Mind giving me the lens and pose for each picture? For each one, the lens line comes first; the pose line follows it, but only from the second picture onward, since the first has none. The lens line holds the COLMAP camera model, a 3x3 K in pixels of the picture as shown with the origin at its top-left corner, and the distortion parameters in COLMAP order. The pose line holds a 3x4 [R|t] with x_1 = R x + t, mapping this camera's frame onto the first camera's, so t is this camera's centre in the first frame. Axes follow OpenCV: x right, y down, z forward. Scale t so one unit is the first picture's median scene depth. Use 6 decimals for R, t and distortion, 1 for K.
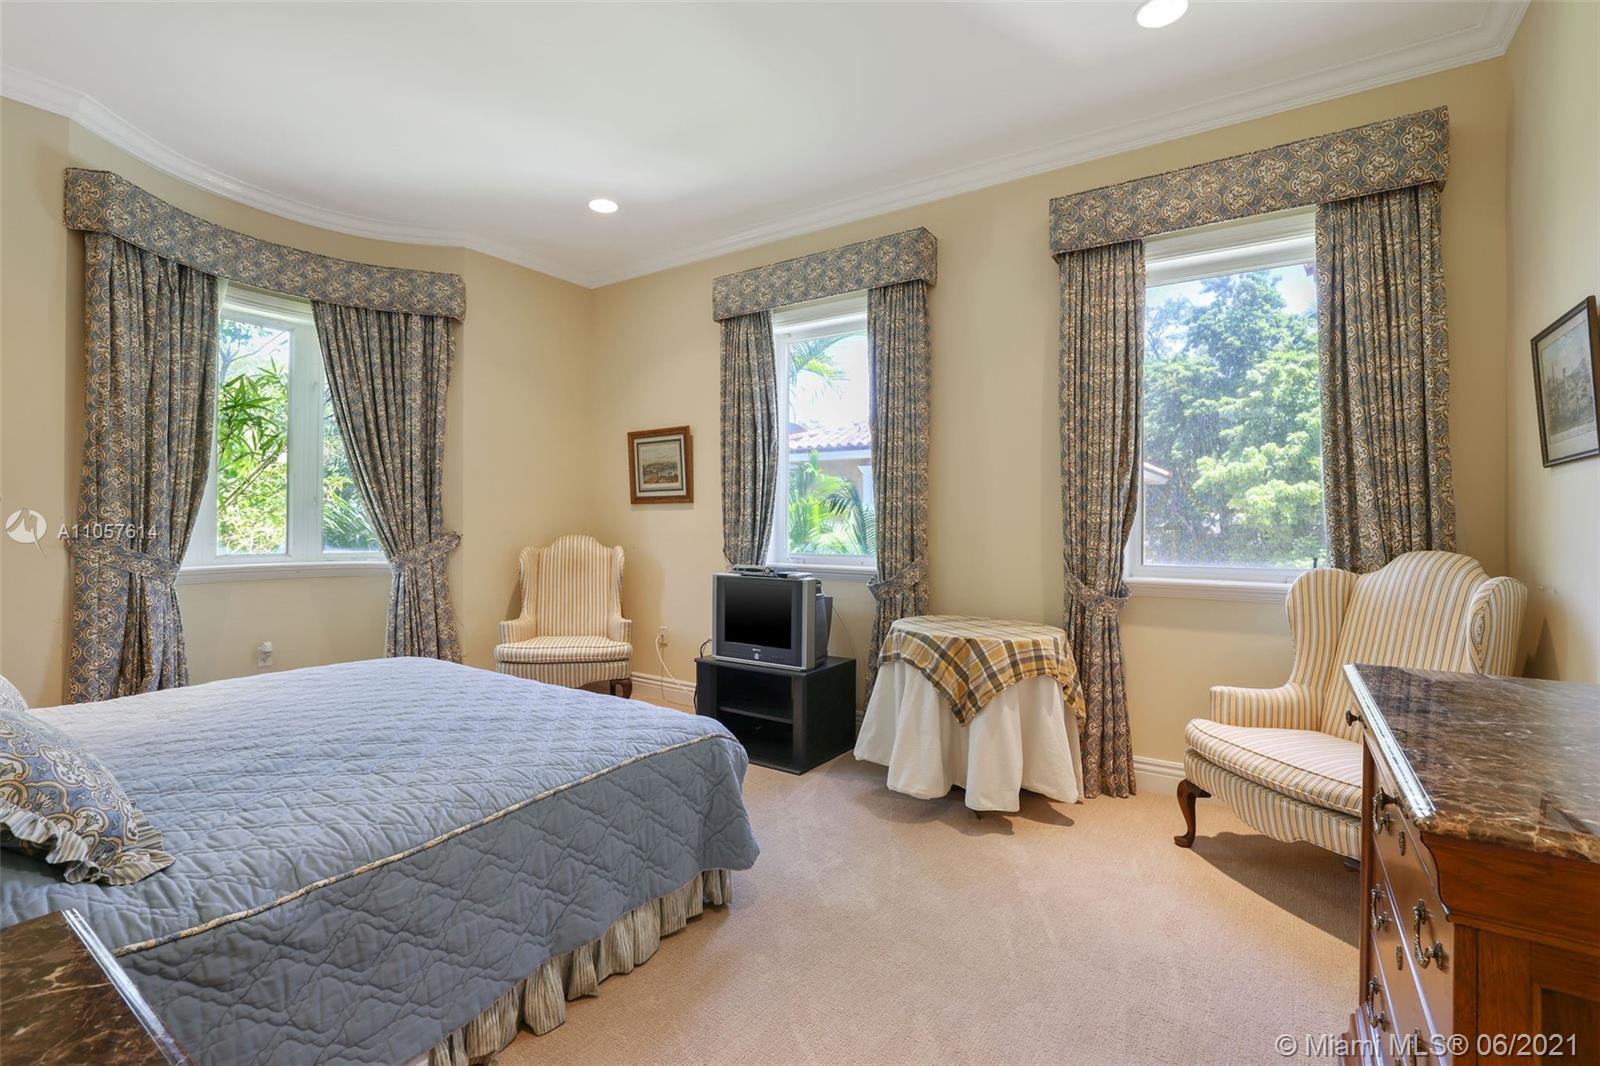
lens RADIAL K [[732.8, 0, 800.0], [0, 732.8, 533.0], [0, 0, 1]] dist [-0.017223, 0.000706]
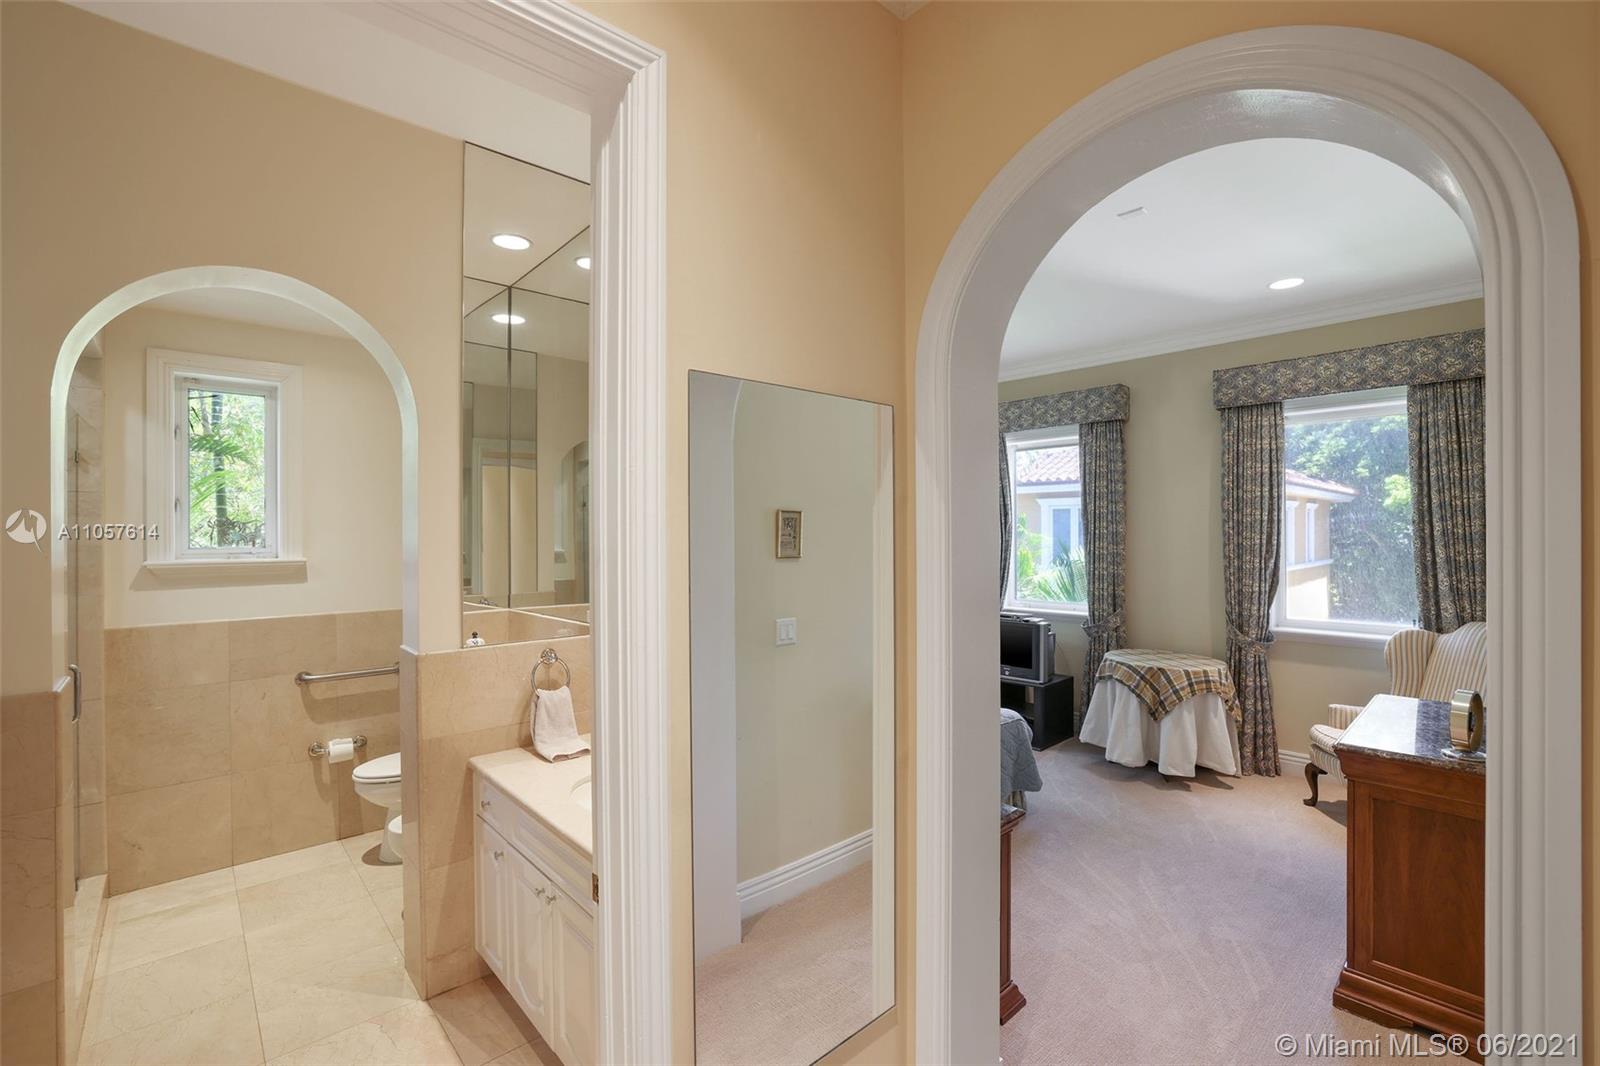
lens RADIAL K [[703.4, 0, 800.0], [0, 703.4, 533.0], [0, 0, 1]] dist [-0.032120, 0.013808]
pose [[0.975931, -0.007396, -0.217954, -0.186441], [0.004966, 0.999919, -0.011694, -0.125736], [0.218023, 0.010330, 0.975889, -0.609536]]
